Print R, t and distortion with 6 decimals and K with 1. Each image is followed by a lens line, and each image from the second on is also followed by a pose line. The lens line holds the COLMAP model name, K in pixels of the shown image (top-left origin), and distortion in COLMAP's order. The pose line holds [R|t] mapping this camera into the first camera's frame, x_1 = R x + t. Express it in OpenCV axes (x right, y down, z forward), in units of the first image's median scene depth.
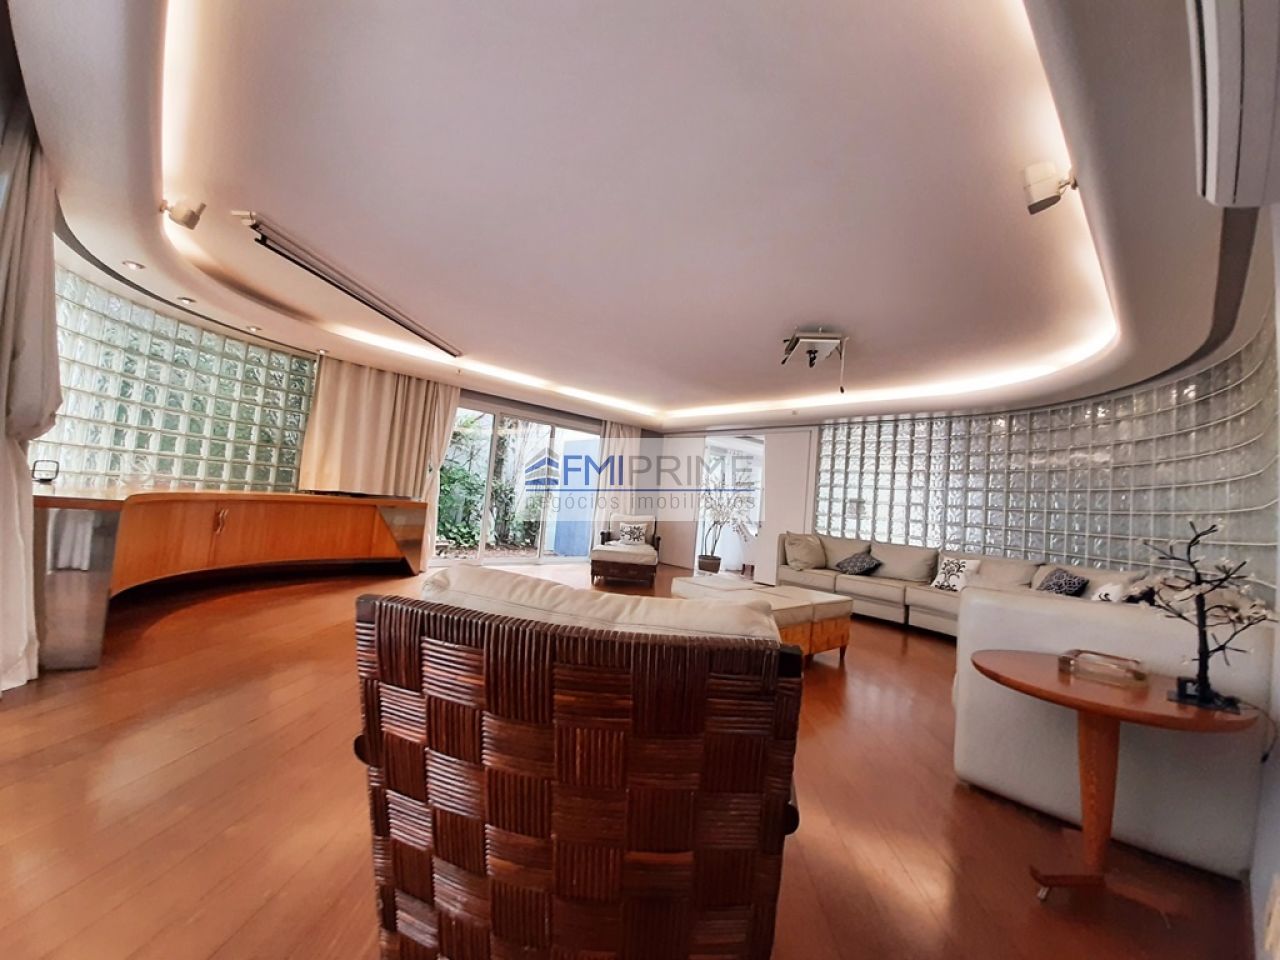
lens RADIAL K [[506.7, 0, 639.2], [0, 506.7, 477.3], [0, 0, 1]] dist [0.009943, -0.009676]
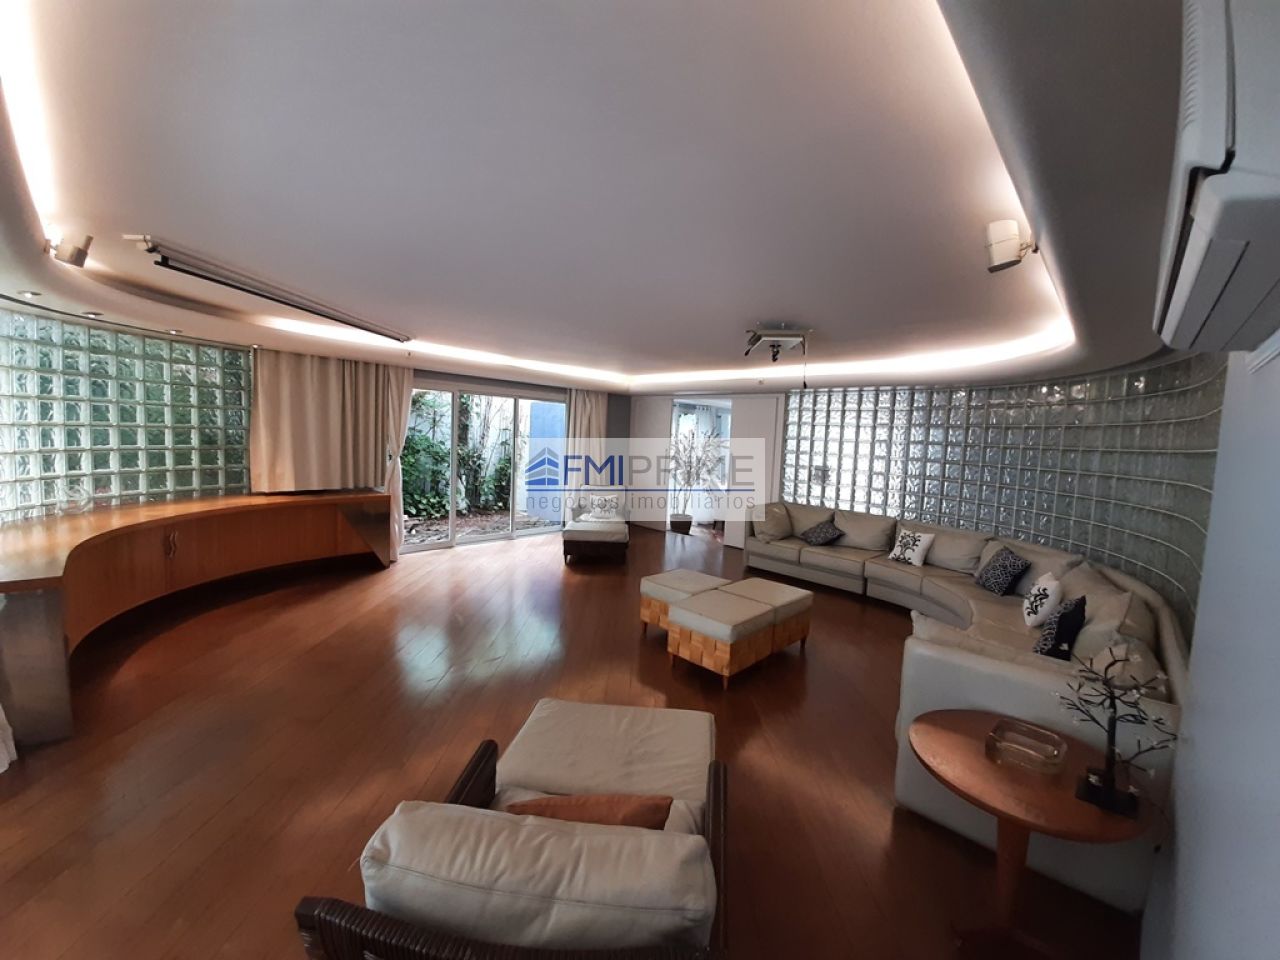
lens RADIAL K [[506.7, 0, 641.1], [0, 506.7, 469.1], [0, 0, 1]] dist [0.009943, -0.009676]
pose [[0.997585, -0.050182, 0.048011, 0.019994], [0.042561, 0.988019, 0.148351, -0.127862], [-0.054880, -0.145949, 0.987769, 0.014944]]
